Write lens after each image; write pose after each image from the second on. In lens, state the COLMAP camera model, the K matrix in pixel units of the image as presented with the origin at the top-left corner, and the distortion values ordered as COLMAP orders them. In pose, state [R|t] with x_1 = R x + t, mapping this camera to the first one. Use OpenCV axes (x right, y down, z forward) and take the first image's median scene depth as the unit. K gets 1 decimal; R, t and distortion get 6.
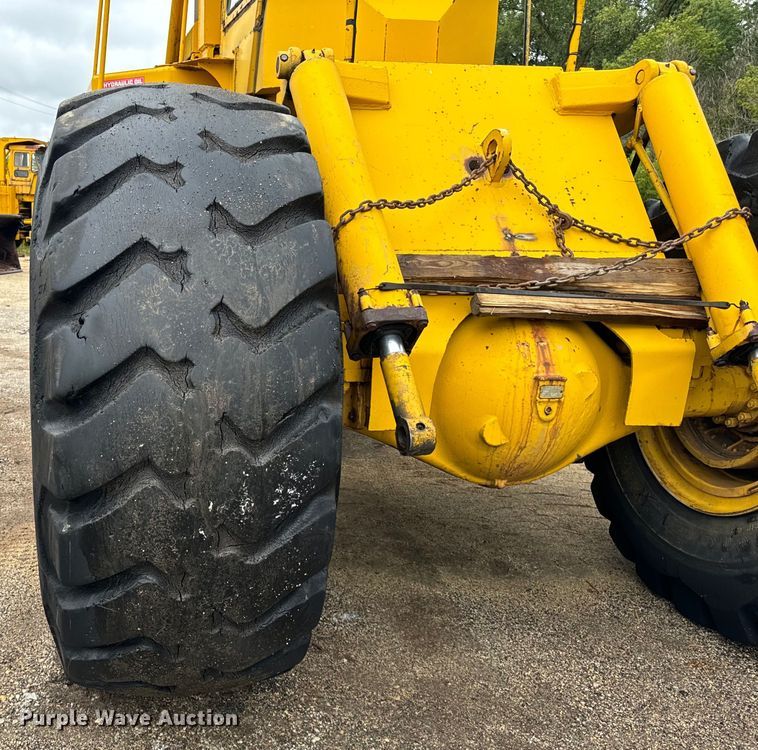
lens RADIAL K [[798.8, 0, 202.3], [0, 798.8, 418.8], [0, 0, 1]] dist [0.207315, -0.321450]
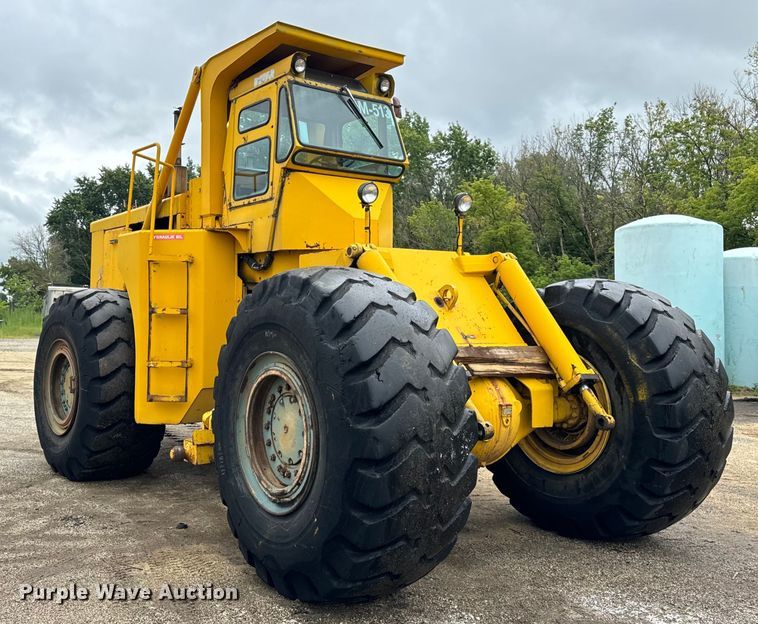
lens RADIAL K [[789.4, 0, 340.9], [0, 789.4, 301.9], [0, 0, 1]] dist [0.075941, -0.007442]
pose [[0.896091, 0.003812, 0.443854, -0.802799], [0.116515, 0.962877, -0.243499, 0.135599], [-0.428305, 0.269913, 0.862382, -0.579025]]
